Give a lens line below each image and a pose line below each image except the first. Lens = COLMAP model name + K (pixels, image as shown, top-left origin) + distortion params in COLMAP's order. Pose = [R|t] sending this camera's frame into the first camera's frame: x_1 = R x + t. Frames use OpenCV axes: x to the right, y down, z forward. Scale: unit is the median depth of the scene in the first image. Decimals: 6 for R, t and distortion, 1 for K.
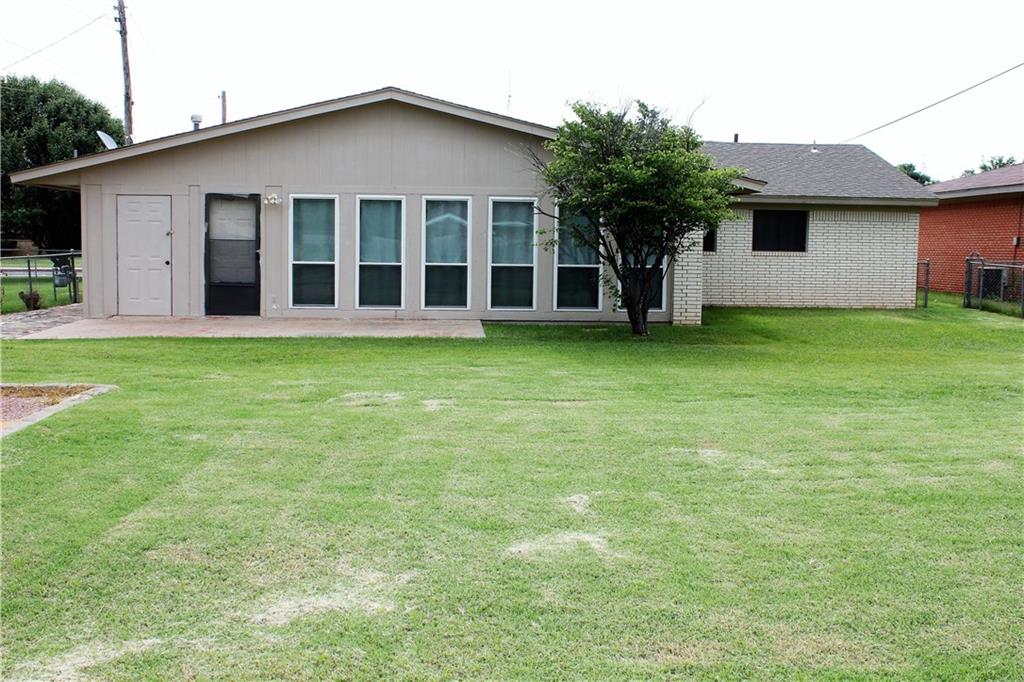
lens RADIAL K [[1048.8, 0, 506.4], [0, 1048.8, 335.0], [0, 0, 1]] dist [-0.072016, 0.000000]
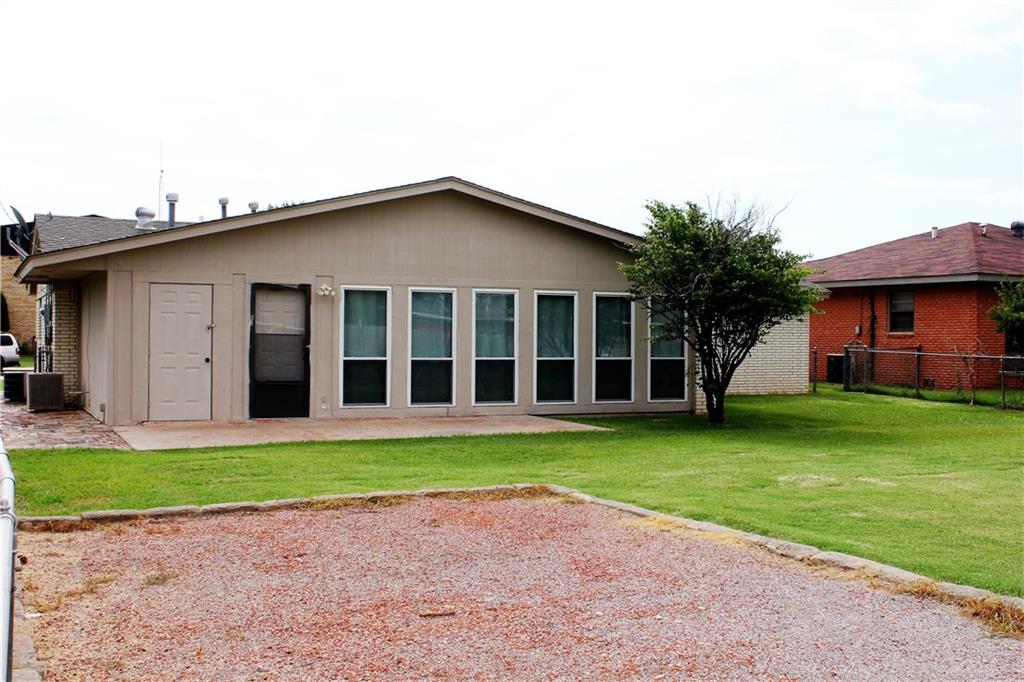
lens RADIAL K [[1195.0, 0, 514.9], [0, 1195.0, 345.6], [0, 0, 1]] dist [-0.061533, 0.000000]
pose [[0.925419, -0.008074, 0.378860, -0.464650], [0.037128, 0.996895, -0.069446, -0.001815], [-0.377122, 0.078333, 0.922845, -0.033848]]
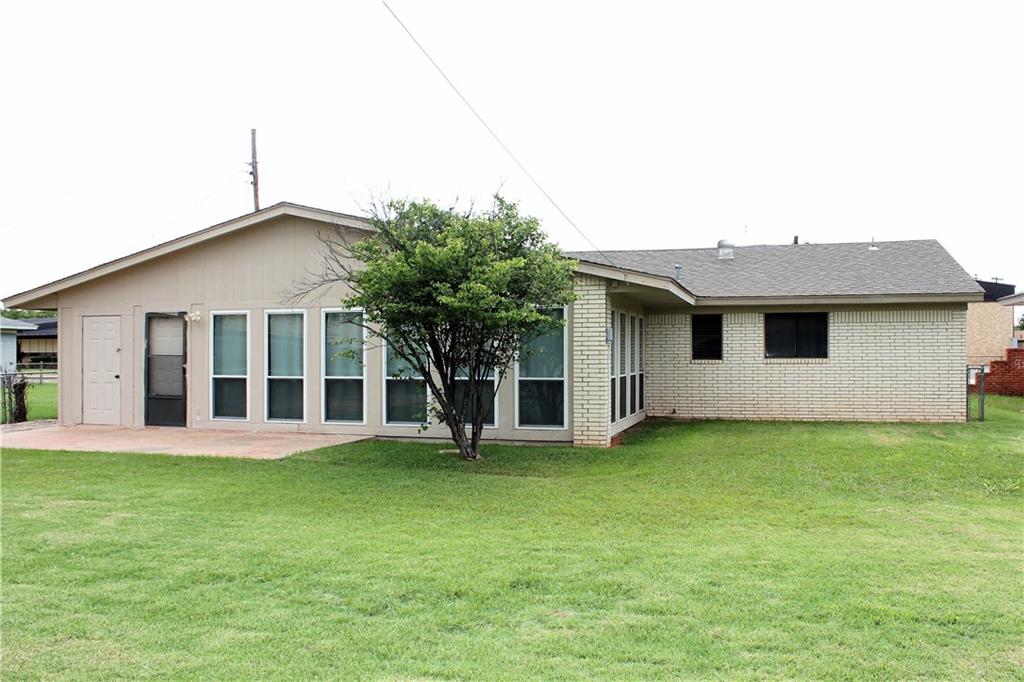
lens RADIAL K [[859.2, 0, 510.3], [0, 859.2, 339.2], [0, 0, 1]] dist [-0.154617, 0.126492]
pose [[0.942426, -0.022371, -0.333666, 0.355716], [-0.013878, 0.994284, -0.105862, -0.021427], [0.334127, 0.104397, 0.936728, 0.308788]]
